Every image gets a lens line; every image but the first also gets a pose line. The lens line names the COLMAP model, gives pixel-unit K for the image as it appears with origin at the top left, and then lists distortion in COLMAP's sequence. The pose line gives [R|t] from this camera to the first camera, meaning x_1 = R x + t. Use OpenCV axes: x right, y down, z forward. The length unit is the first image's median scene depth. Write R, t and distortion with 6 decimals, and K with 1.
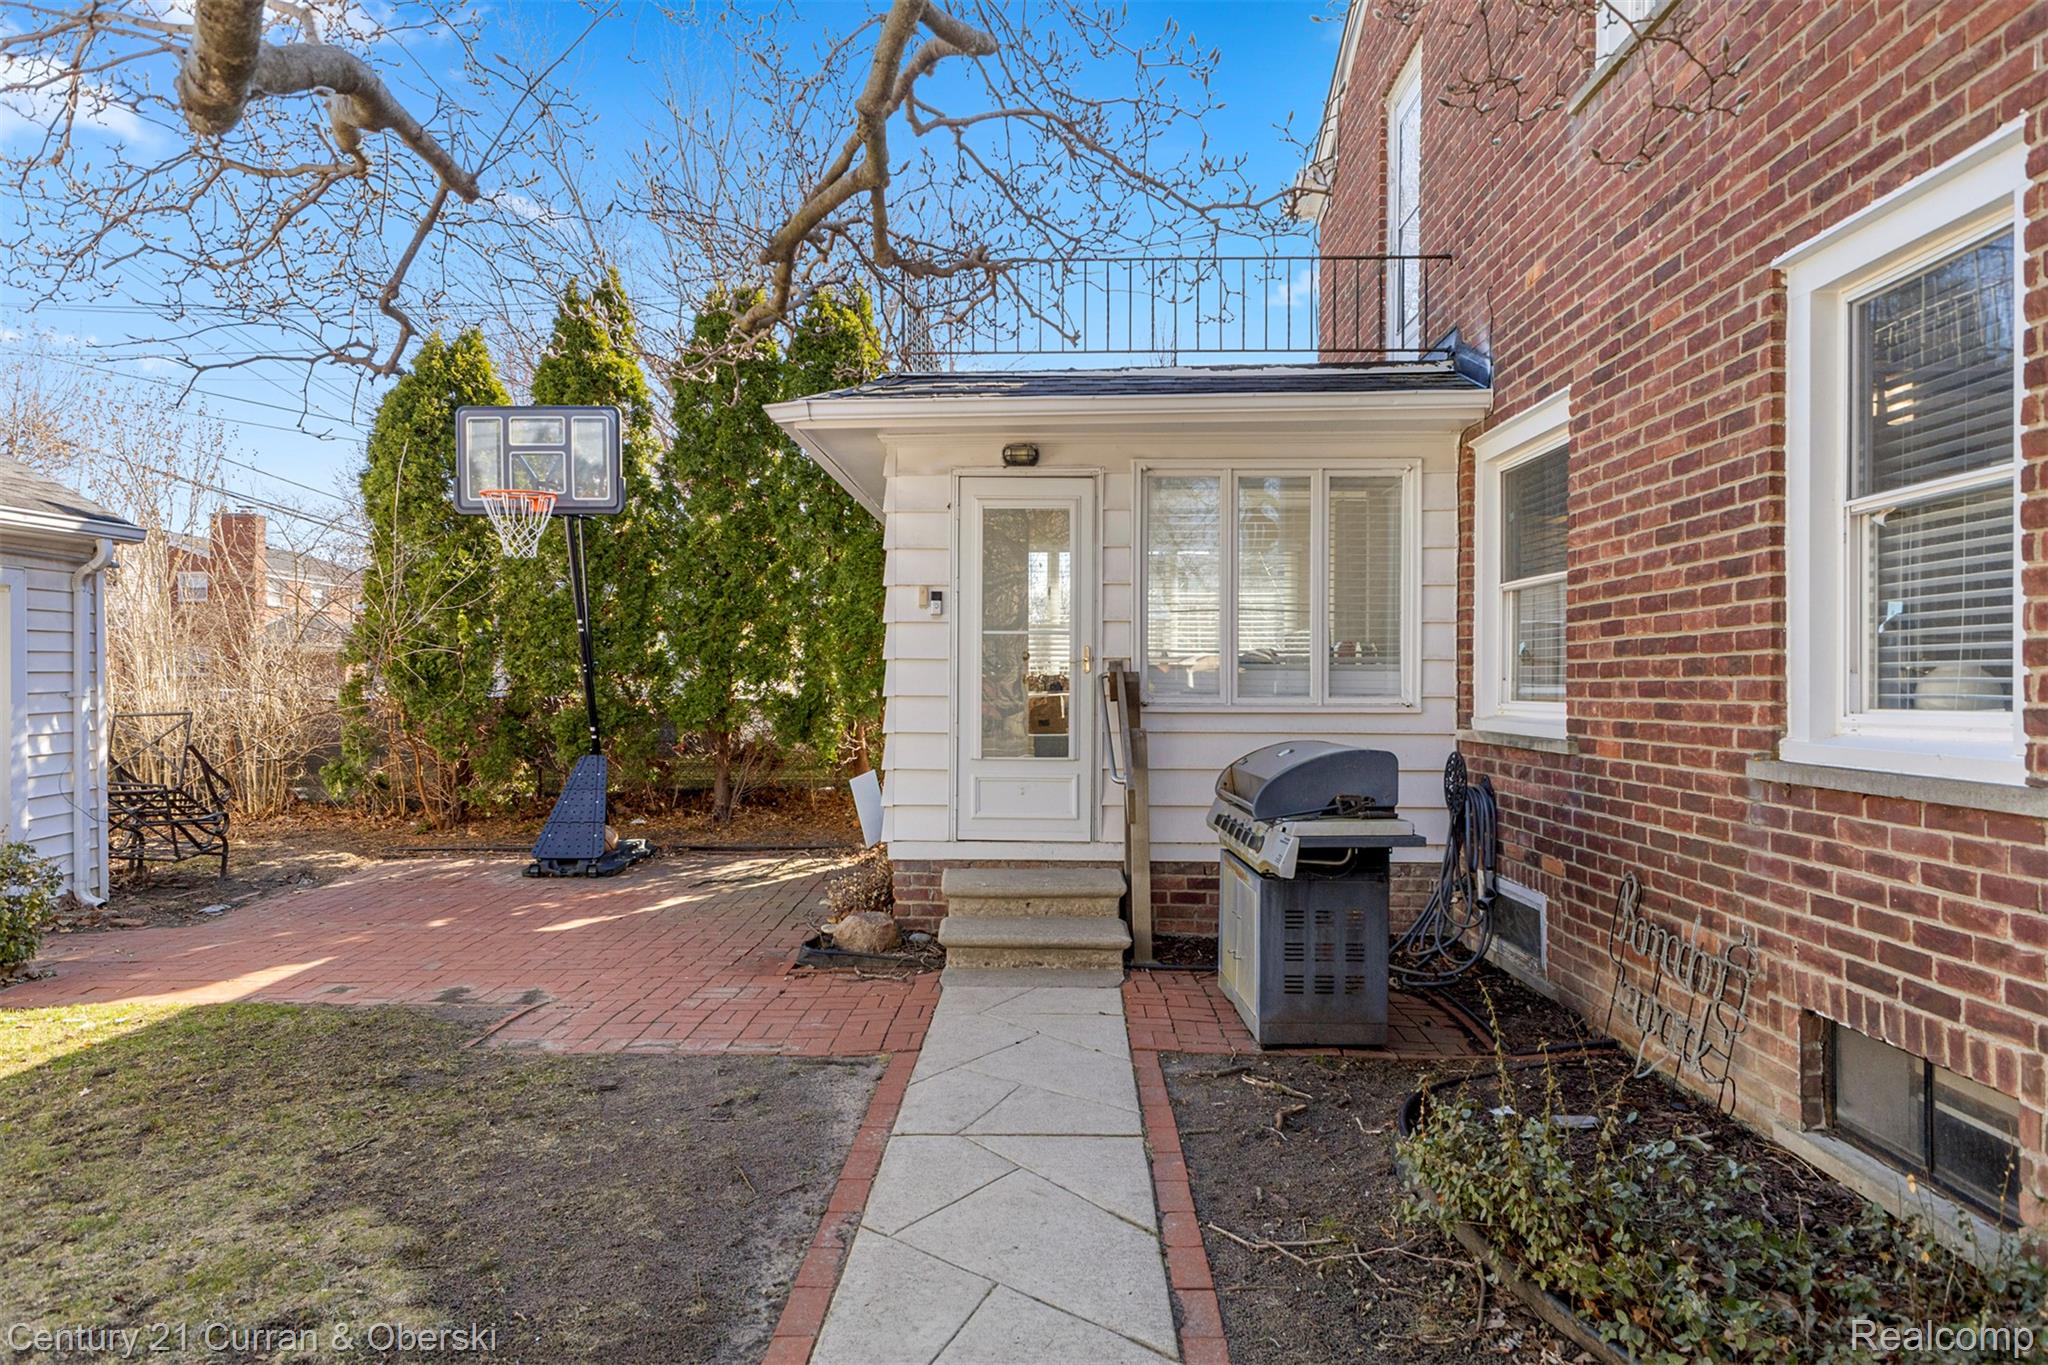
lens RADIAL K [[1193.6, 0, 1024.0], [0, 1193.6, 682.5], [0, 0, 1]] dist [0.019249, -0.023199]
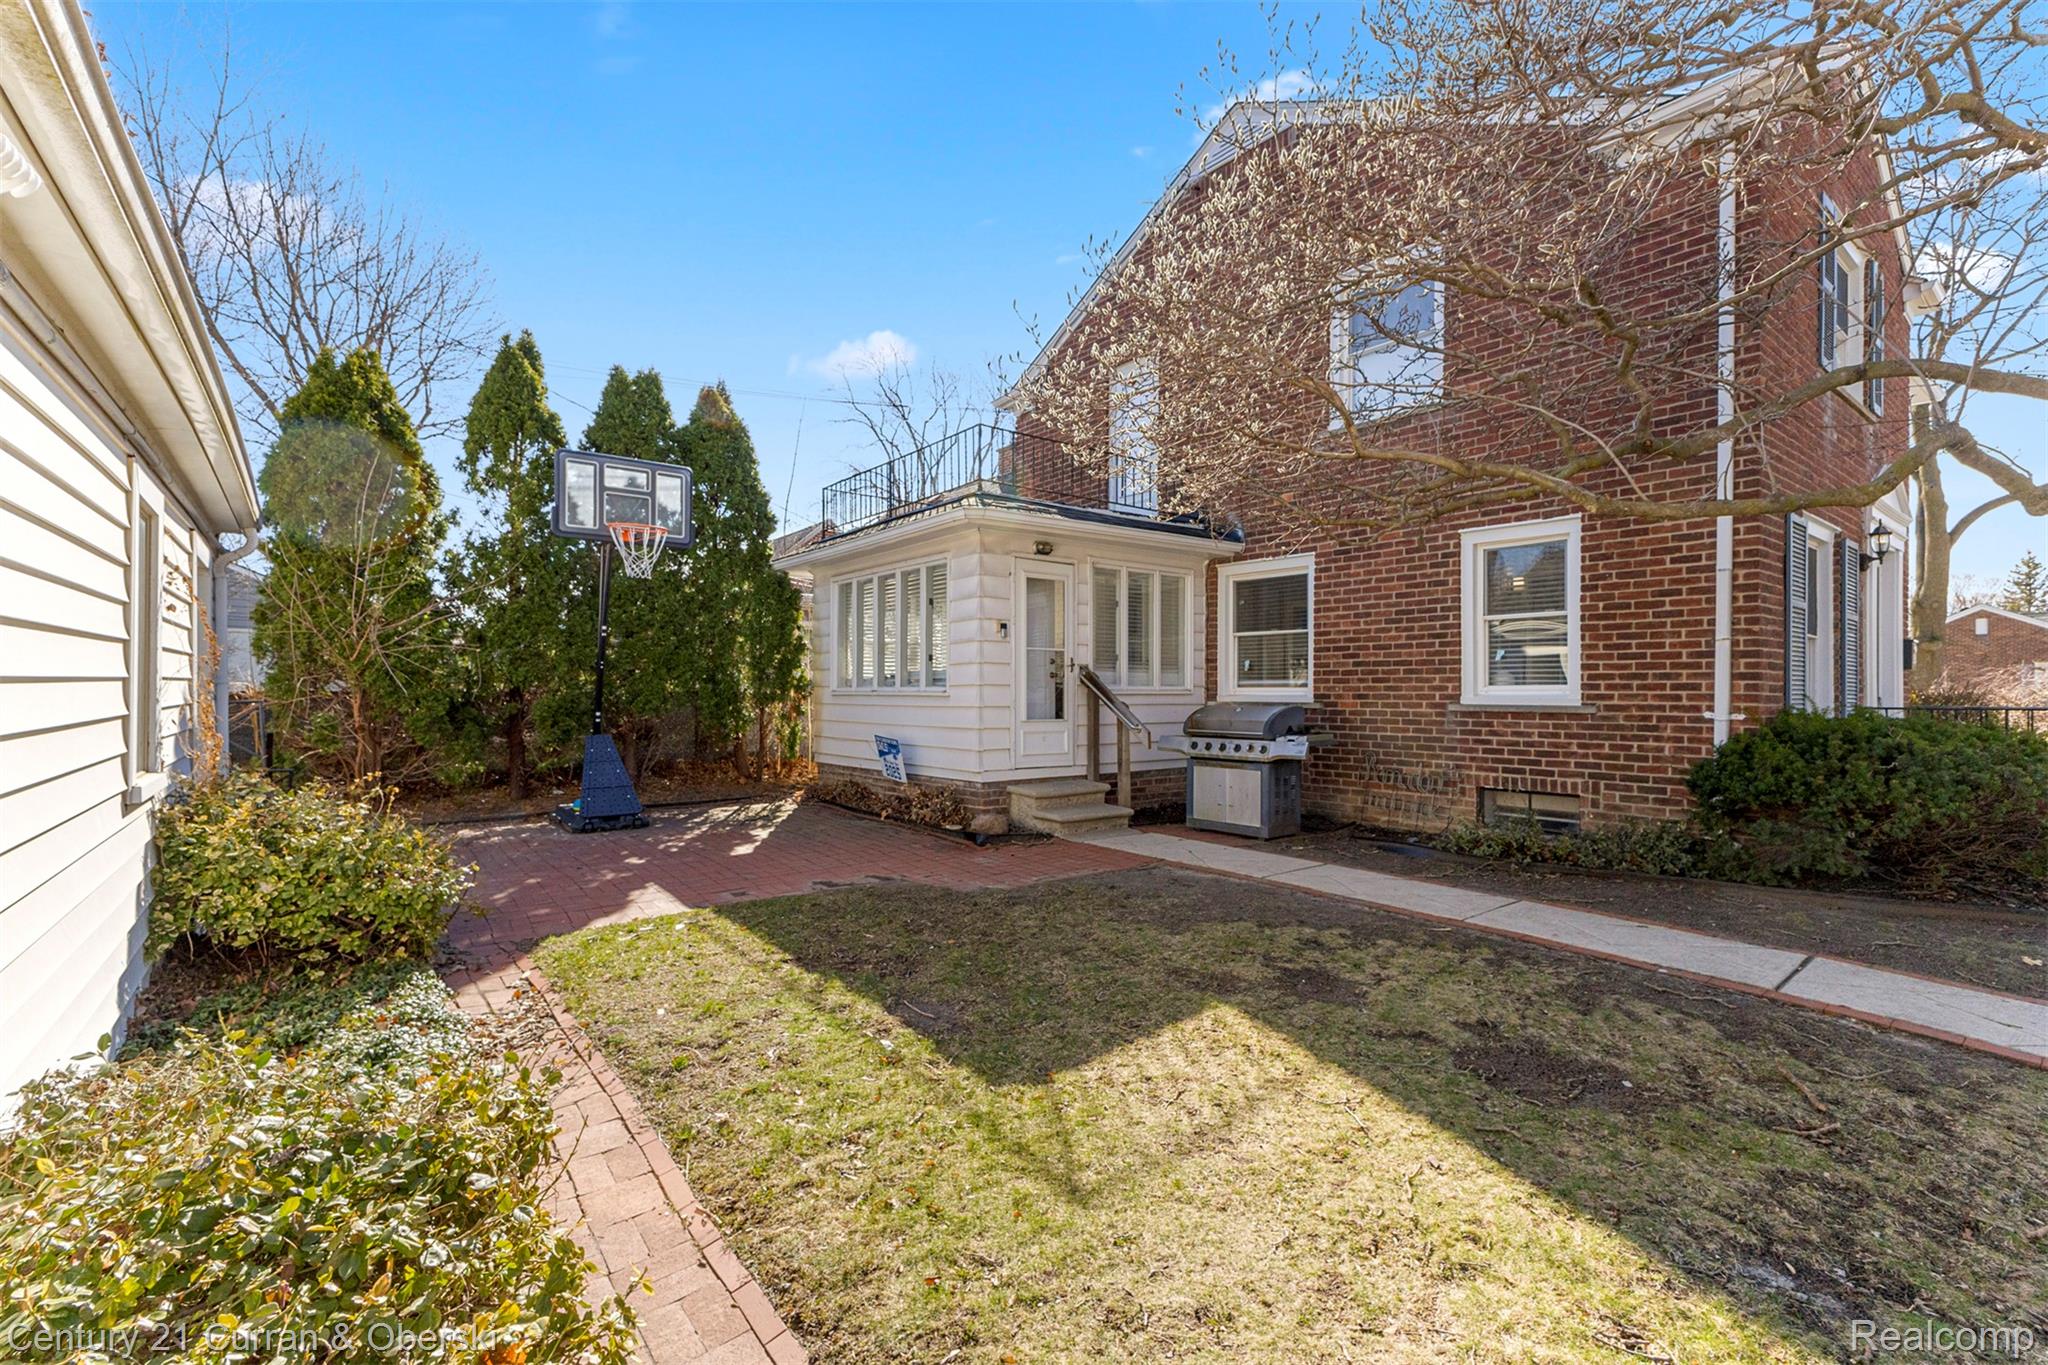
lens RADIAL K [[887.5, 0, 1024.0], [0, 887.5, 682.5], [0, 0, 1]] dist [0.003566, 0.000139]
pose [[0.778492, 0.006088, 0.627625, -0.890375], [-0.001741, 0.999970, -0.007539, 0.018443], [-0.627652, 0.004776, 0.778479, -0.002163]]
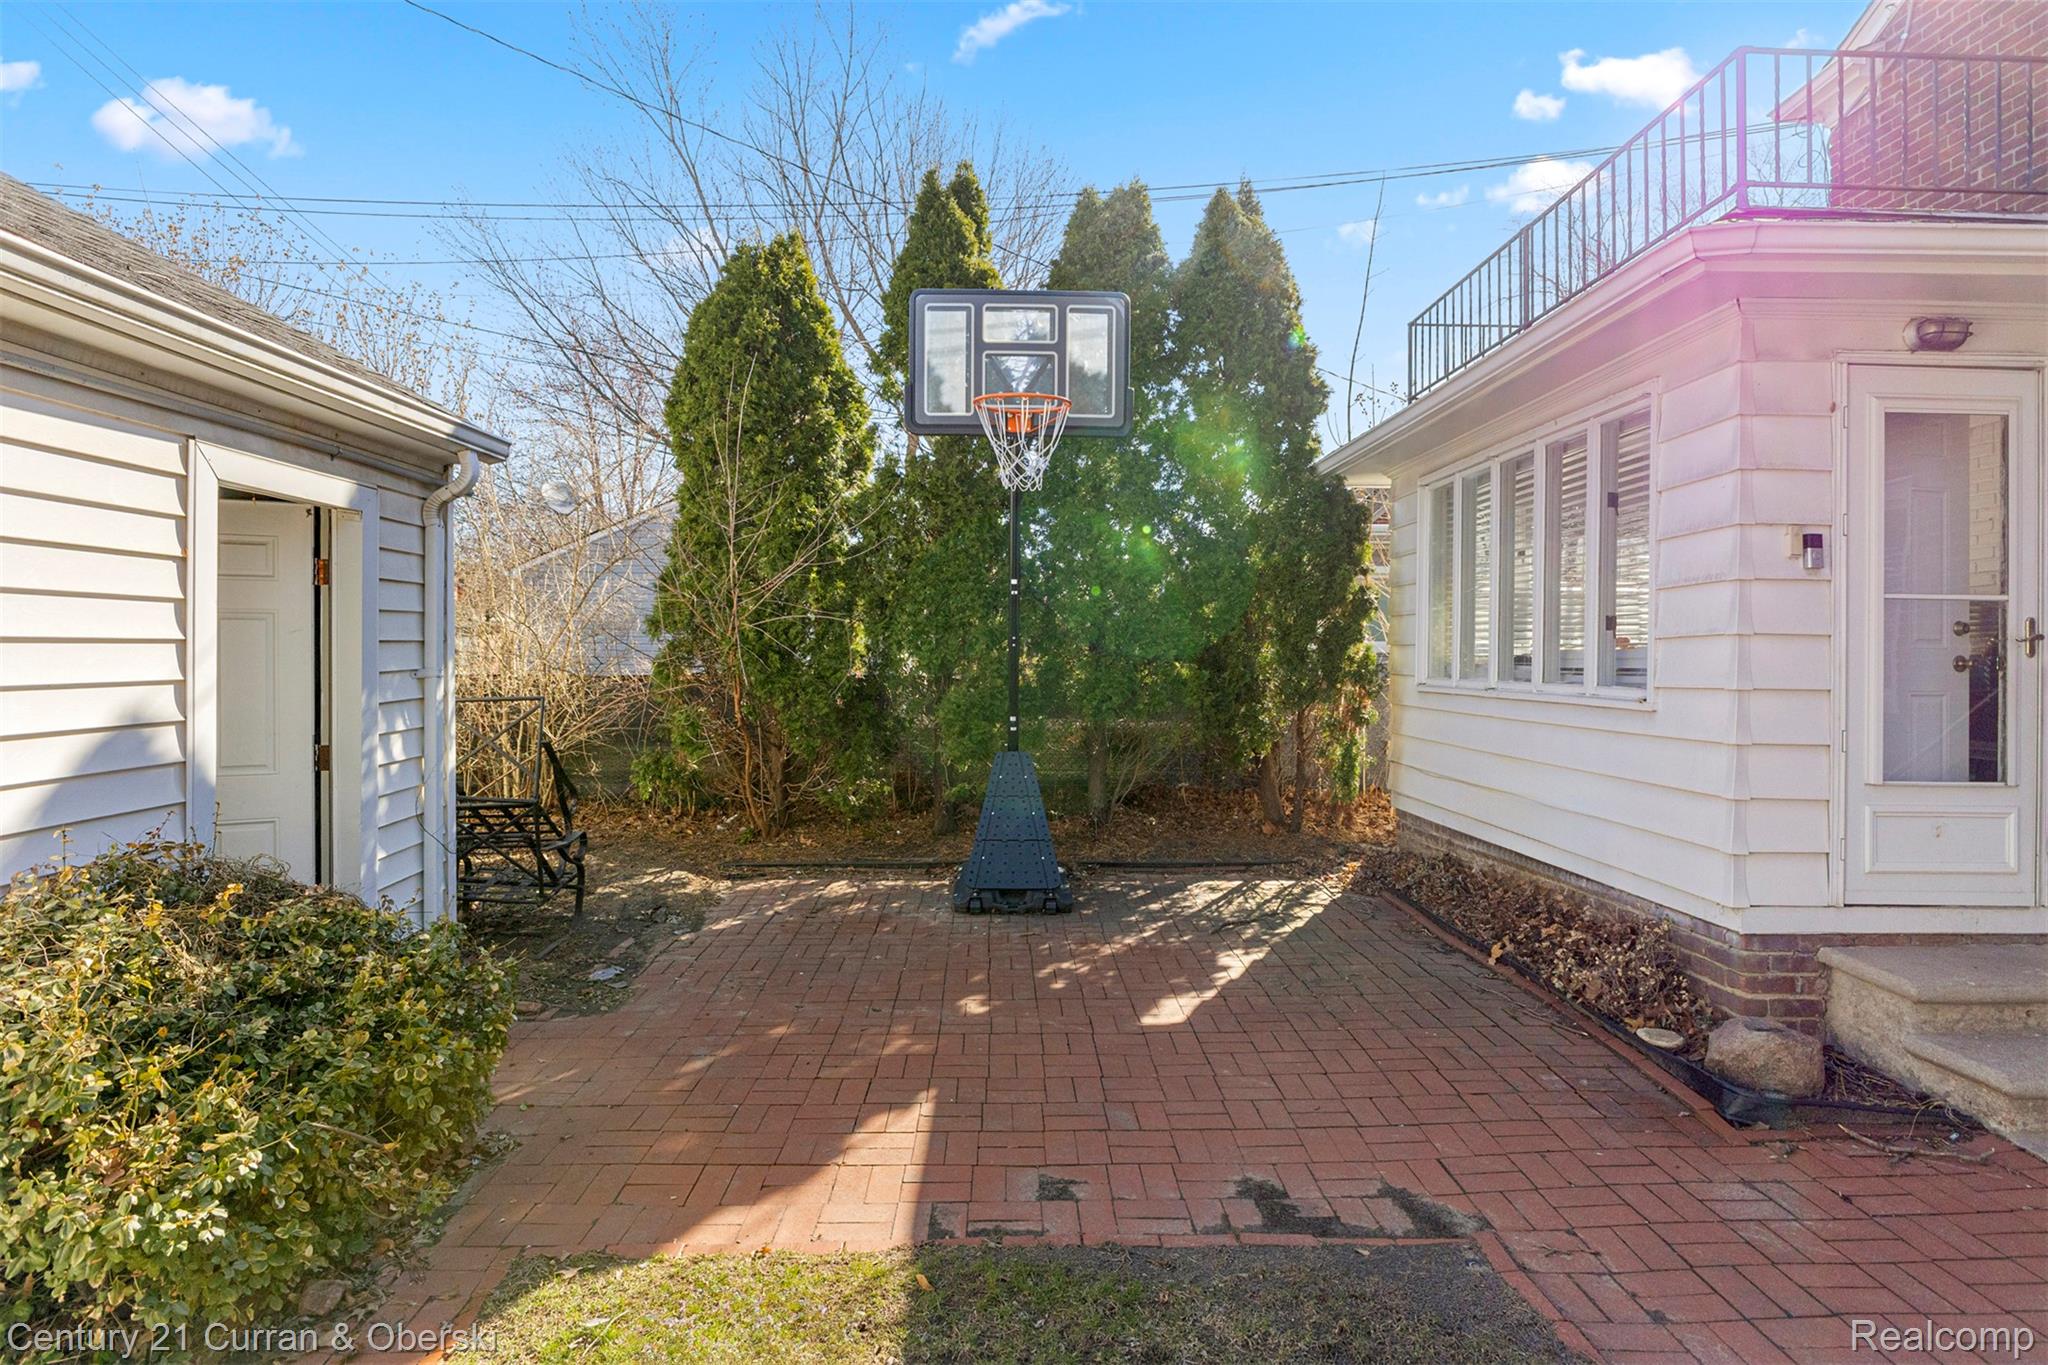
lens RADIAL K [[1071.5, 0, 1022.3], [0, 1071.5, 656.2], [0, 0, 1]] dist [-0.000832, -0.000880]
pose [[0.999256, 0.008786, 0.037557, -0.569042], [-0.008834, 0.999960, 0.001111, -0.004880], [-0.037546, -0.001442, 0.999294, 0.437693]]
